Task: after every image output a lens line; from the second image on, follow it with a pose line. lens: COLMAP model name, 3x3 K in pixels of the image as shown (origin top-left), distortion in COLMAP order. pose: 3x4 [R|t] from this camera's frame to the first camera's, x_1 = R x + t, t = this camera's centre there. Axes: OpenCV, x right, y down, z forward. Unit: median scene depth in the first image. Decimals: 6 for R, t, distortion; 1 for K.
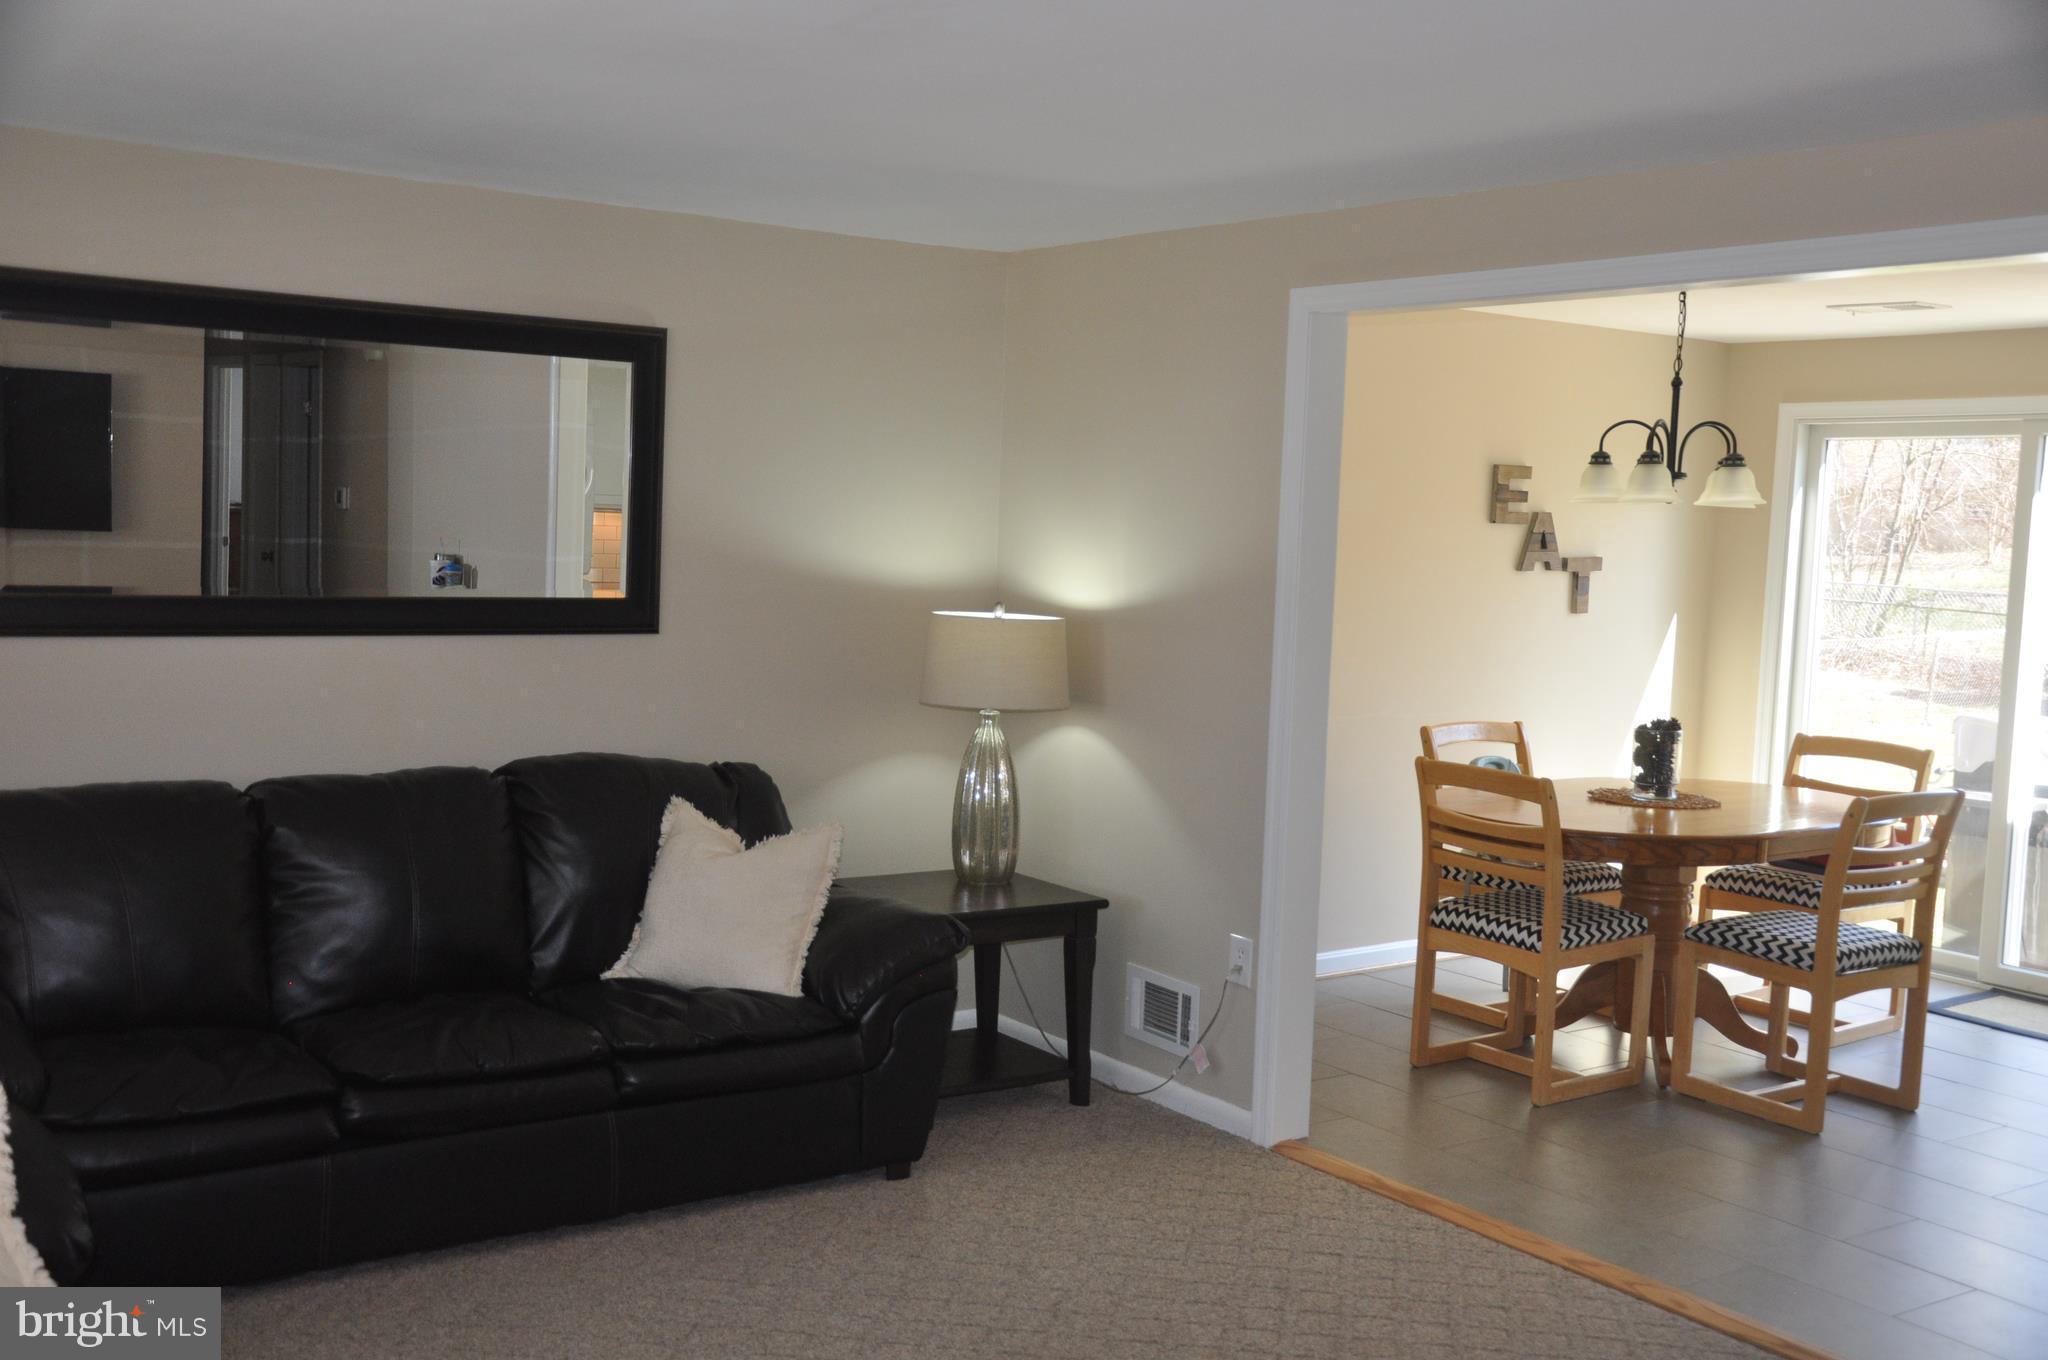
lens RADIAL K [[2271.4, 0, 1020.9], [0, 2271.4, 700.4], [0, 0, 1]] dist [-0.026370, 0.346339]
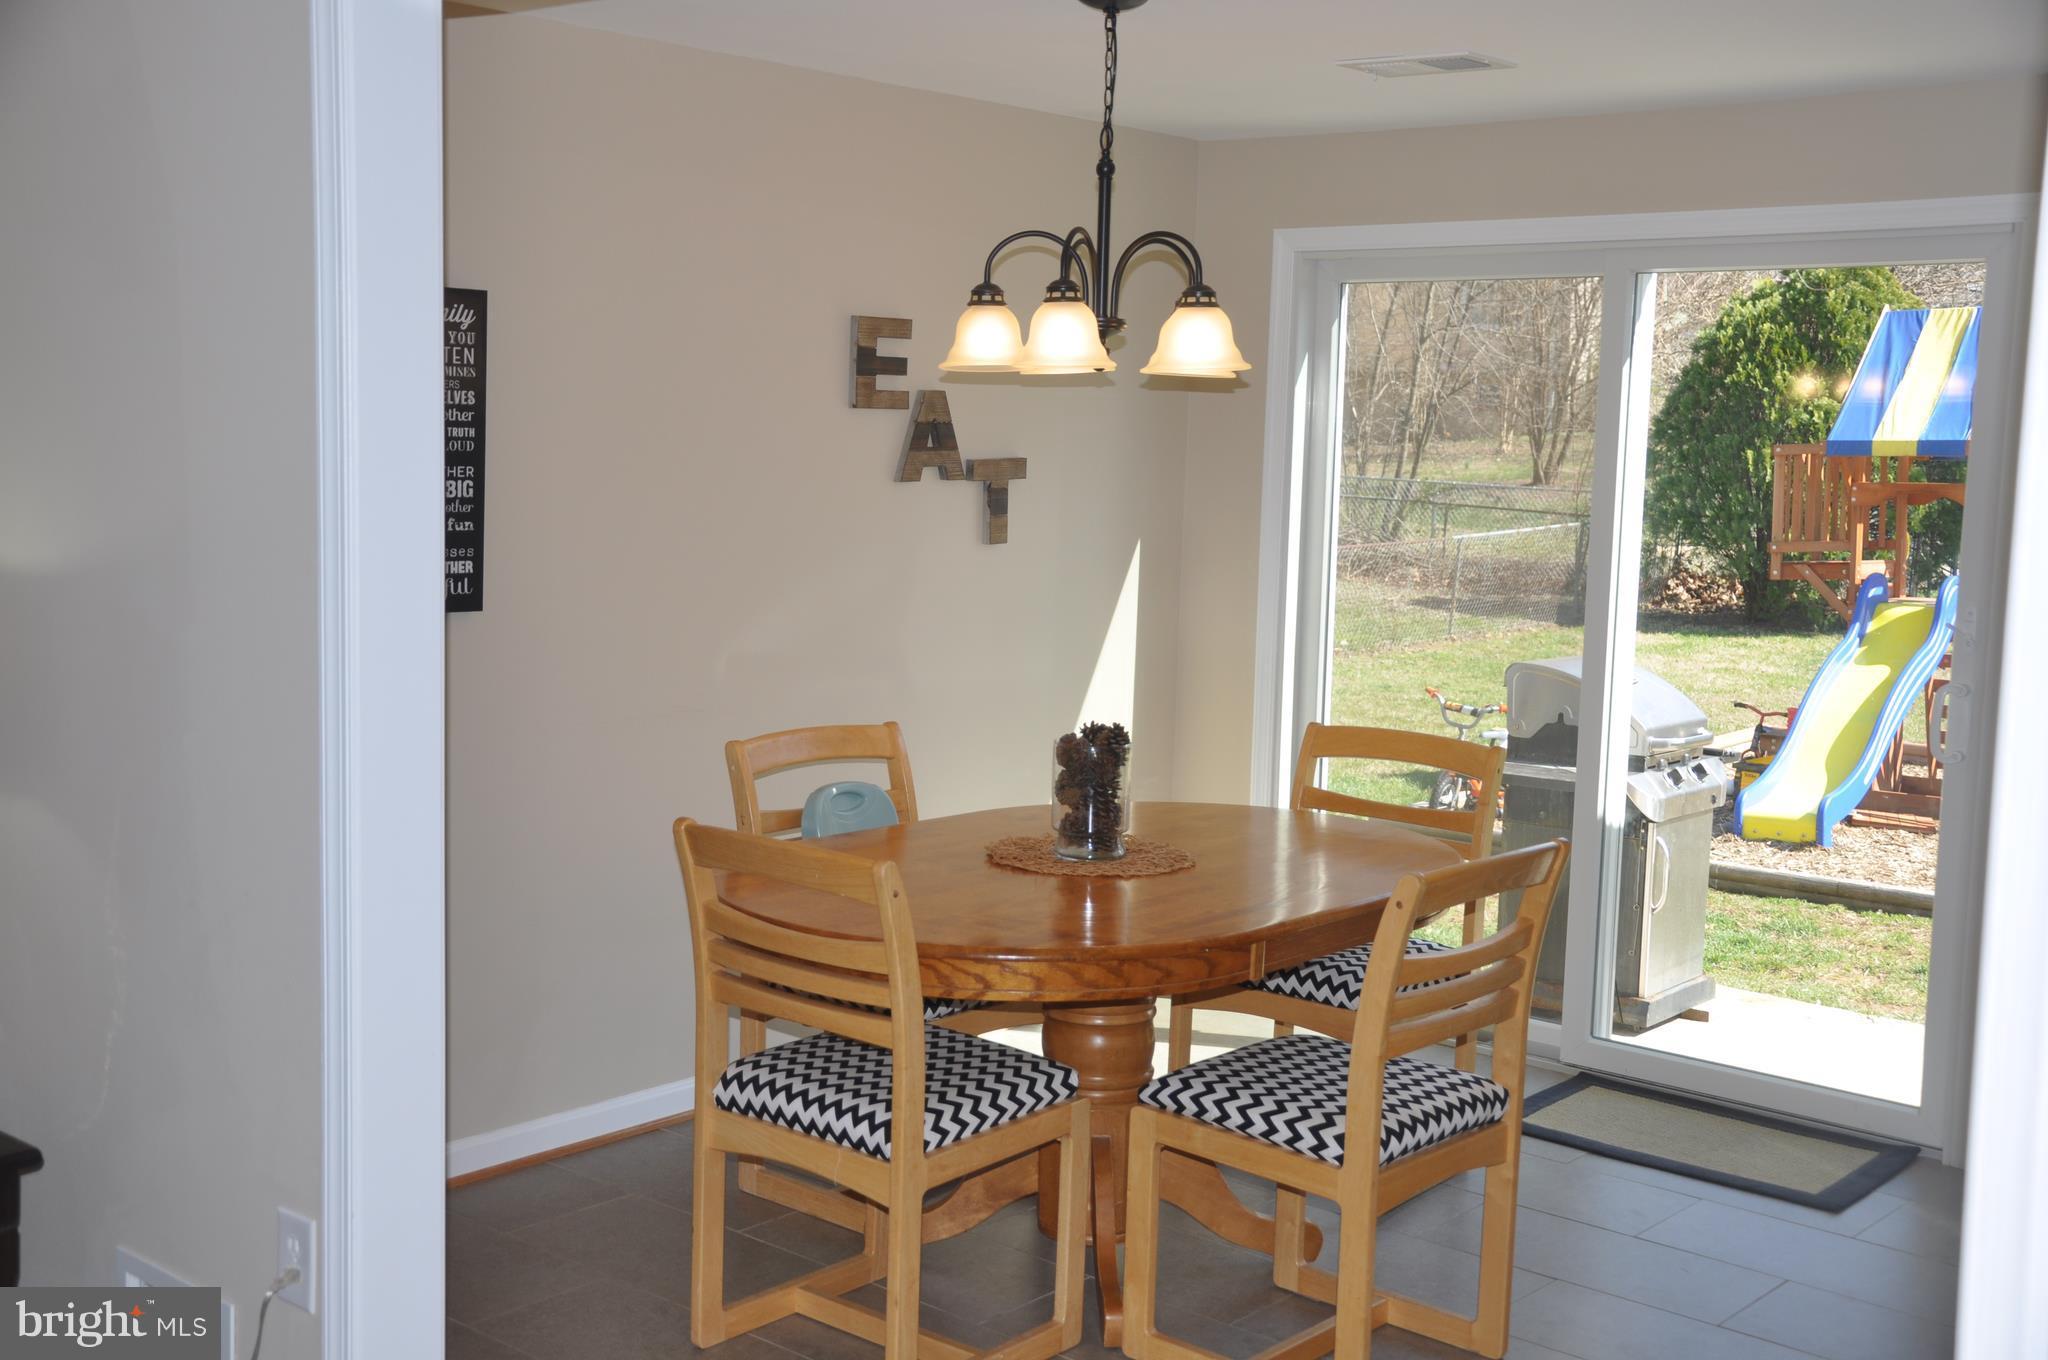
lens RADIAL K [[2271.4, 0, 1020.9], [0, 2271.4, 700.4], [0, 0, 1]] dist [-0.026370, 0.346339]
pose [[0.979361, -0.038601, 0.198399, 0.137499], [0.029638, 0.998410, 0.047950, -0.027822], [-0.199934, -0.041080, 0.978948, 0.397942]]
